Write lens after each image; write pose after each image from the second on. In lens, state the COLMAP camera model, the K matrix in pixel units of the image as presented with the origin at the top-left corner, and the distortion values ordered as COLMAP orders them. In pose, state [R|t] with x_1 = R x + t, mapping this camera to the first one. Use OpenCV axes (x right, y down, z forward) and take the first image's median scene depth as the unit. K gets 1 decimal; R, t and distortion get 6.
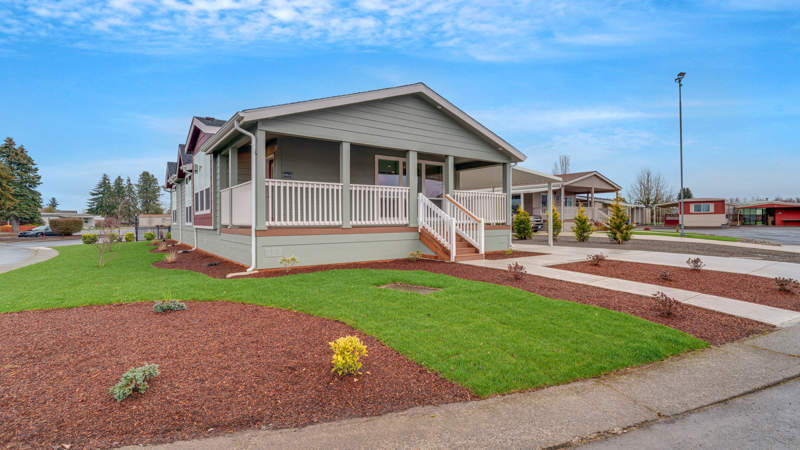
lens RADIAL K [[379.3, 0, 397.7], [0, 379.3, 219.0], [0, 0, 1]] dist [-0.000768, 0.000004]
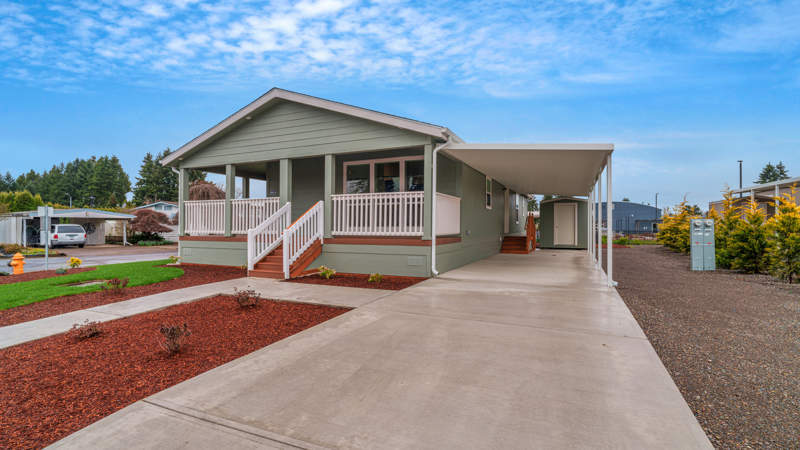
lens RADIAL K [[379.3, 0, 397.7], [0, 379.3, 219.0], [0, 0, 1]] dist [-0.000768, 0.000004]
pose [[0.491760, -0.023120, -0.870424, 0.833413], [0.002384, 0.999679, -0.025207, -0.000948], [0.870727, 0.010321, 0.491658, 0.638538]]
